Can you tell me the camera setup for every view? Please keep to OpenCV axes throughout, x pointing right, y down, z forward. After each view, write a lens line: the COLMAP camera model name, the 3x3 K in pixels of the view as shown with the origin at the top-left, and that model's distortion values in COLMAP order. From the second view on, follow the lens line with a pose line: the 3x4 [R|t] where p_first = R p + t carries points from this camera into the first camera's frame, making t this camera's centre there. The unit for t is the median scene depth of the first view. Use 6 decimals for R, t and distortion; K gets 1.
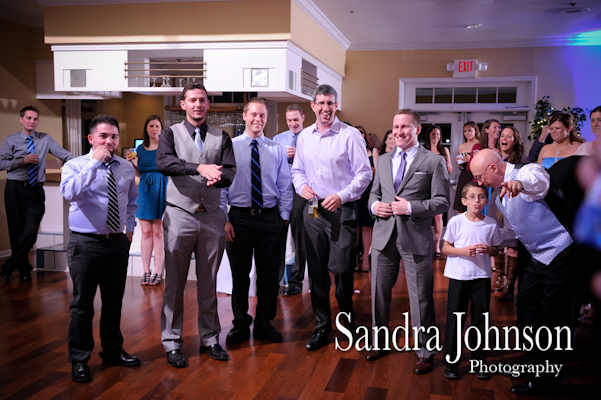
lens RADIAL K [[622.0, 0, 300.5], [0, 622.0, 200.0], [0, 0, 1]] dist [0.054442, 0.001468]
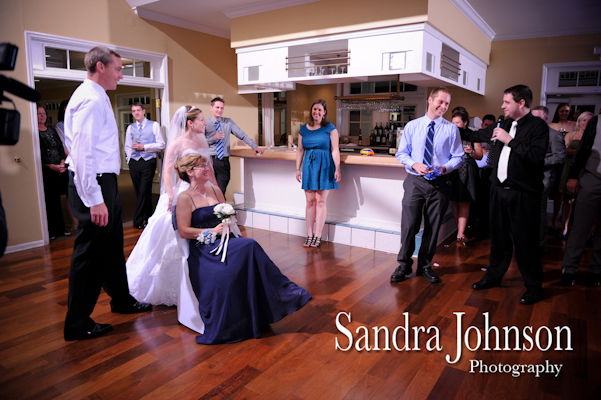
lens RADIAL K [[411.0, 0, 300.5], [0, 411.0, 200.0], [0, 0, 1]] dist [-0.048026, -0.003131]
pose [[0.931598, 0.051546, -0.359818, 0.039347], [-0.022244, 0.996123, 0.085110, -0.013301], [0.362810, -0.071285, 0.929133, 0.250259]]
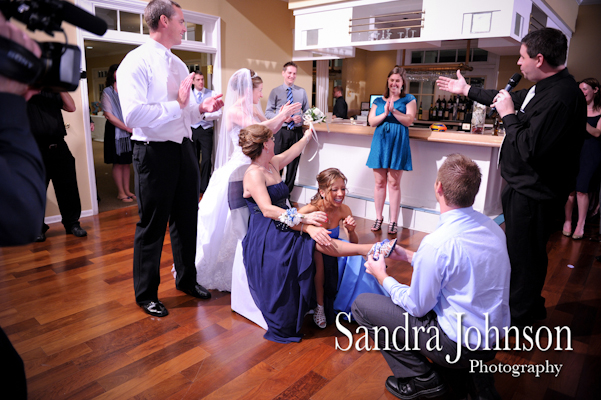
lens RADIAL K [[409.4, 0, 300.5], [0, 409.4, 200.0], [0, 0, 1]] dist [-0.047995, -0.003598]
pose [[0.887524, 0.113557, -0.446549, -0.006698], [-0.048806, 0.986871, 0.153957, -0.013124], [0.458170, -0.114846, 0.881414, 0.291458]]
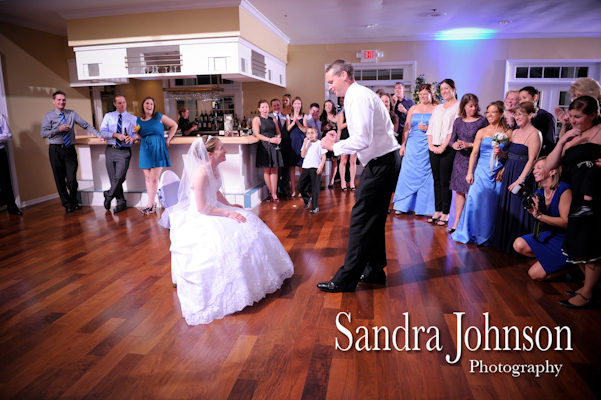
lens RADIAL K [[411.0, 0, 300.5], [0, 411.0, 200.0], [0, 0, 1]] dist [-0.048026, -0.003131]
pose [[0.997411, -0.043383, 0.057357, 0.045329], [0.036336, 0.992271, 0.118655, 0.006195], [-0.062062, -0.116263, 0.991278, 0.032745]]
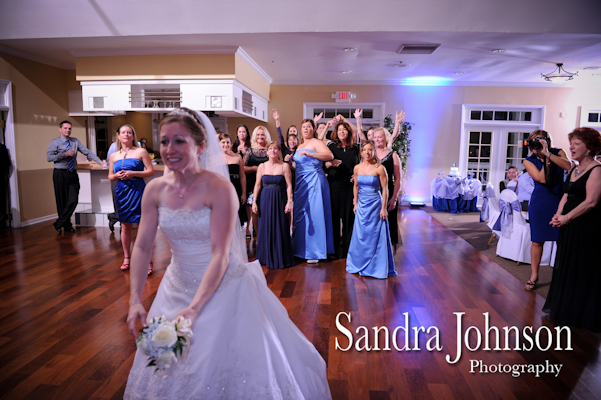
lens RADIAL K [[411.0, 0, 300.5], [0, 411.0, 200.0], [0, 0, 1]] dist [-0.048026, -0.003131]
pose [[0.989824, -0.023314, 0.140375, -0.004152], [0.016916, 0.998770, 0.046600, 0.009392], [-0.141289, -0.043751, 0.989001, -0.074503]]
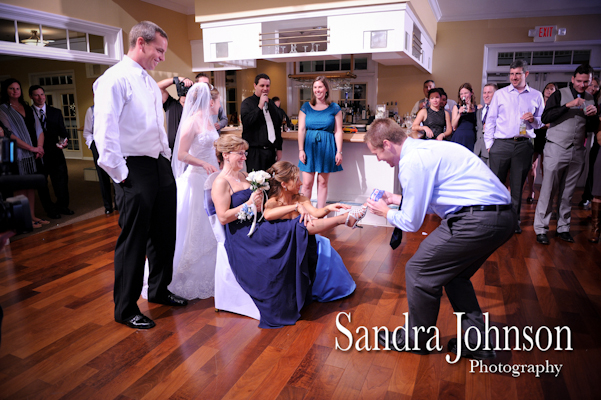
lens RADIAL K [[411.0, 0, 300.5], [0, 411.0, 200.0], [0, 0, 1]] dist [-0.048026, -0.003131]
pose [[0.986600, 0.012777, -0.162654, -0.073921], [0.008884, 0.991243, 0.131754, -0.010825], [0.162913, -0.131433, 0.977847, 0.219457]]
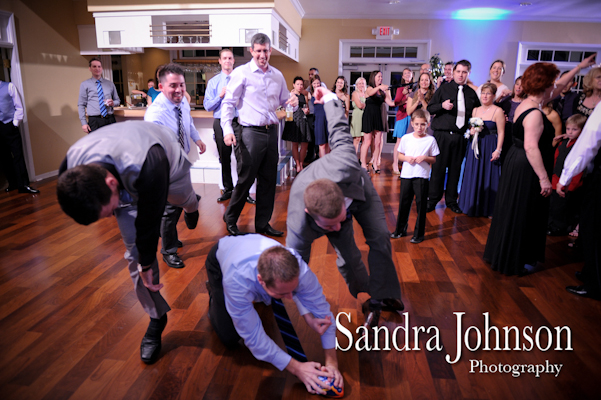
lens RADIAL K [[413.1, 0, 300.5], [0, 413.1, 200.0], [0, 0, 1]] dist [-0.048670, -0.001150]
pose [[0.992773, -0.035505, 0.114632, -0.068119], [0.015004, 0.984459, 0.174974, 0.003148], [-0.119063, -0.171990, 0.977877, 0.037726]]
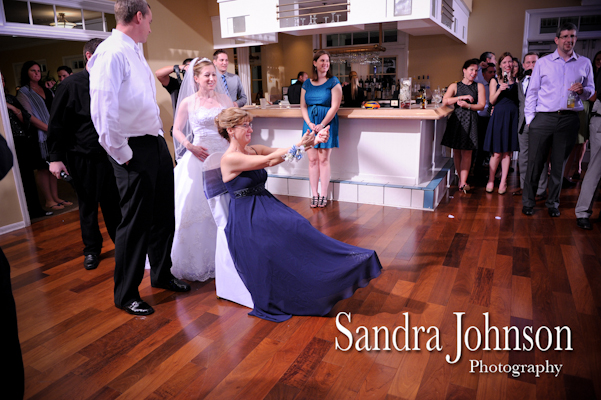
lens RADIAL K [[409.4, 0, 300.5], [0, 409.4, 200.0], [0, 0, 1]] dist [-0.047995, -0.003598]
pose [[0.967796, 0.021912, -0.250780, -0.050124], [0.024712, 0.983124, 0.181266, -0.008912], [0.250520, -0.181626, 0.950922, 0.255122]]
